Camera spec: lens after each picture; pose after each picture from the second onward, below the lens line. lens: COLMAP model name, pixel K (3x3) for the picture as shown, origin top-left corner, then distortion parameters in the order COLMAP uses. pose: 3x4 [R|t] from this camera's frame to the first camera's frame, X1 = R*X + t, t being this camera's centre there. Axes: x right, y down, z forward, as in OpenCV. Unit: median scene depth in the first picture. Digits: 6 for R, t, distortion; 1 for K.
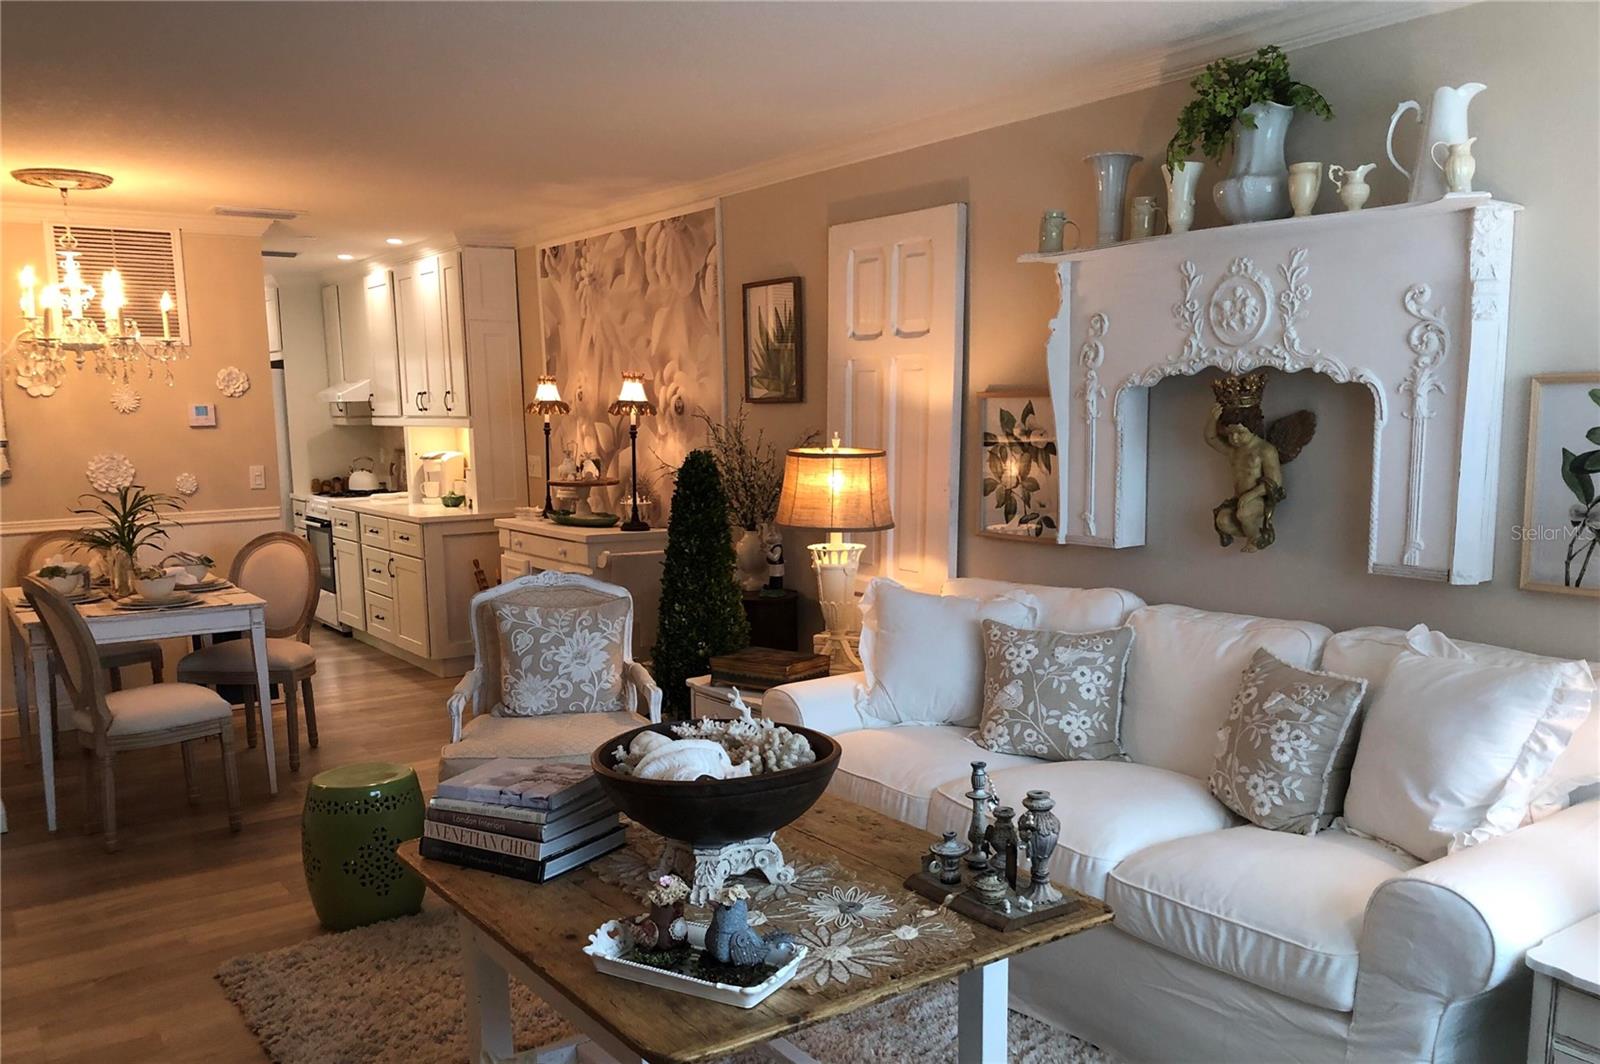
lens RADIAL K [[1334.9, 0, 785.2], [0, 1334.9, 611.5], [0, 0, 1]] dist [0.036558, 0.015318]
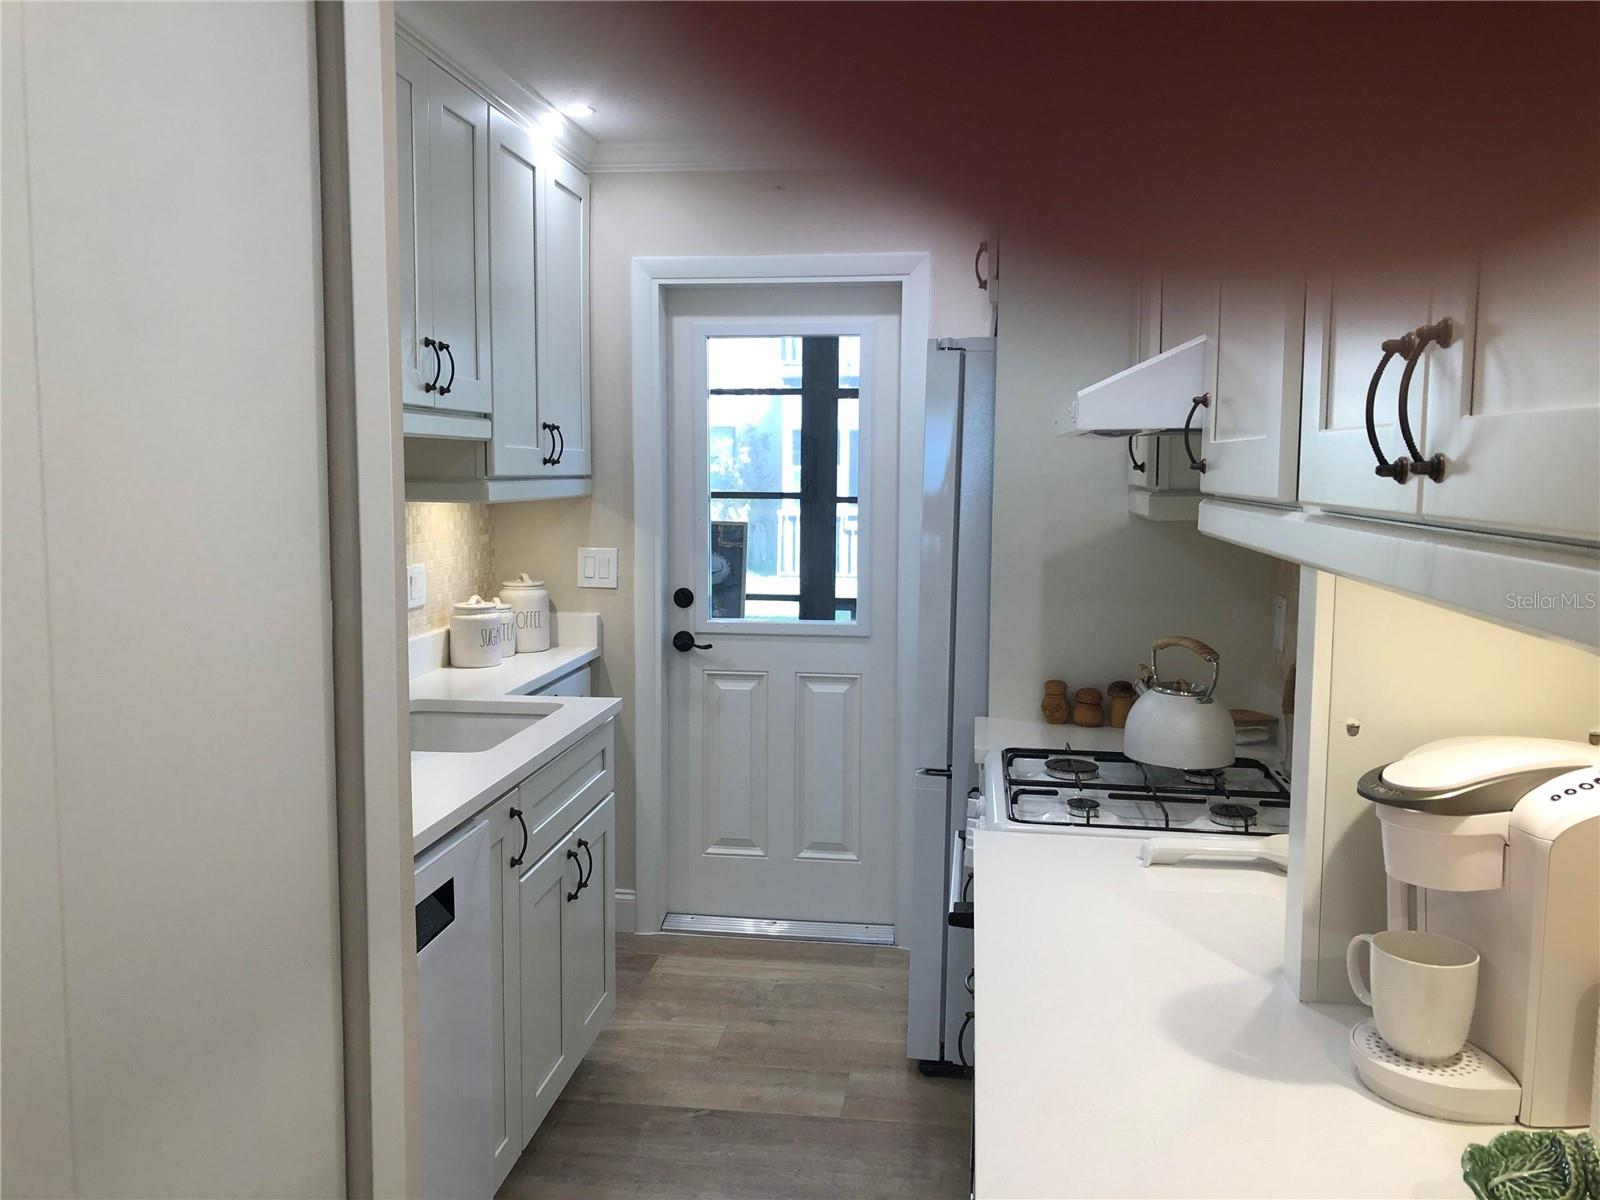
lens RADIAL K [[1302.0, 0, 799.3], [0, 1302.0, 598.5], [0, 0, 1]] dist [-0.004724, -0.008670]
pose [[0.742443, 0.089911, -0.663848, -0.271636], [-0.121824, 0.992550, -0.001817, -0.154655], [0.658739, 0.082222, 0.747865, 1.024932]]
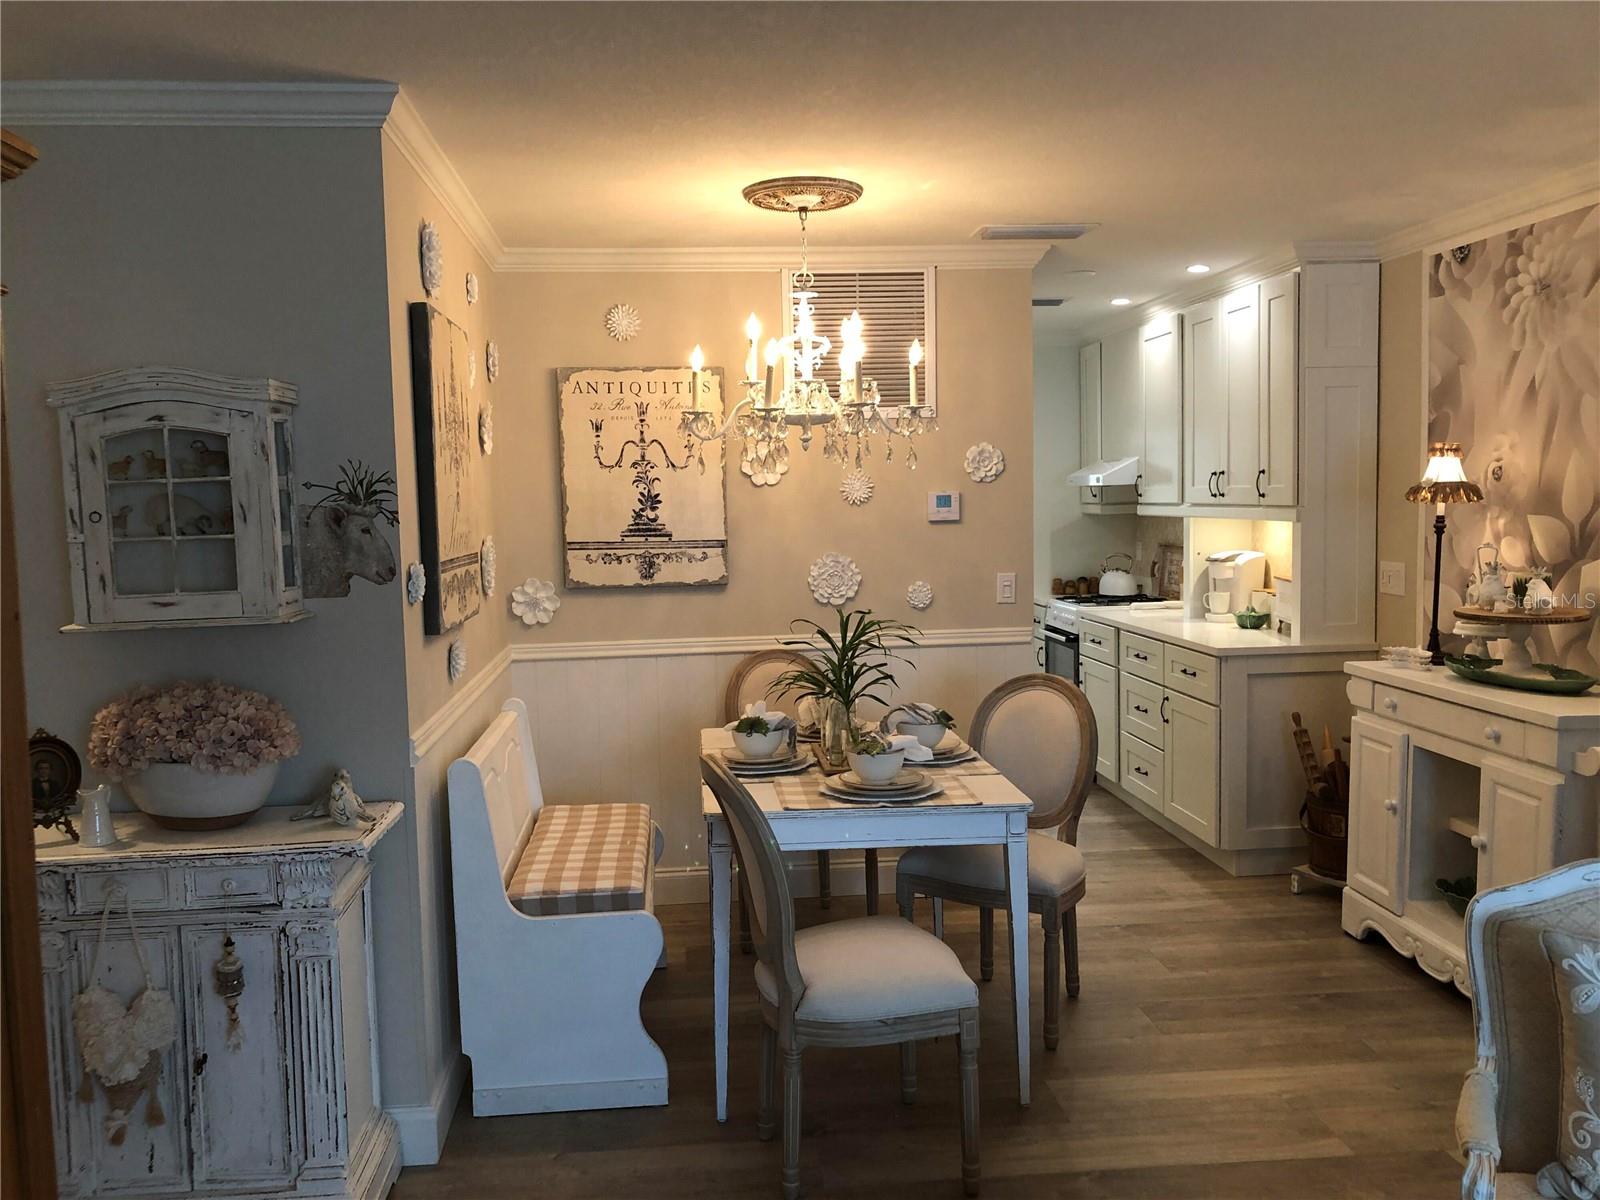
lens RADIAL K [[1302.0, 0, 796.0], [0, 1302.0, 598.1], [0, 0, 1]] dist [-0.004724, -0.008670]
pose [[0.877630, 0.033479, -0.478169, -0.153798], [-0.064837, 0.996681, -0.049220, -0.052620], [0.474934, 0.074200, 0.876888, 0.319295]]
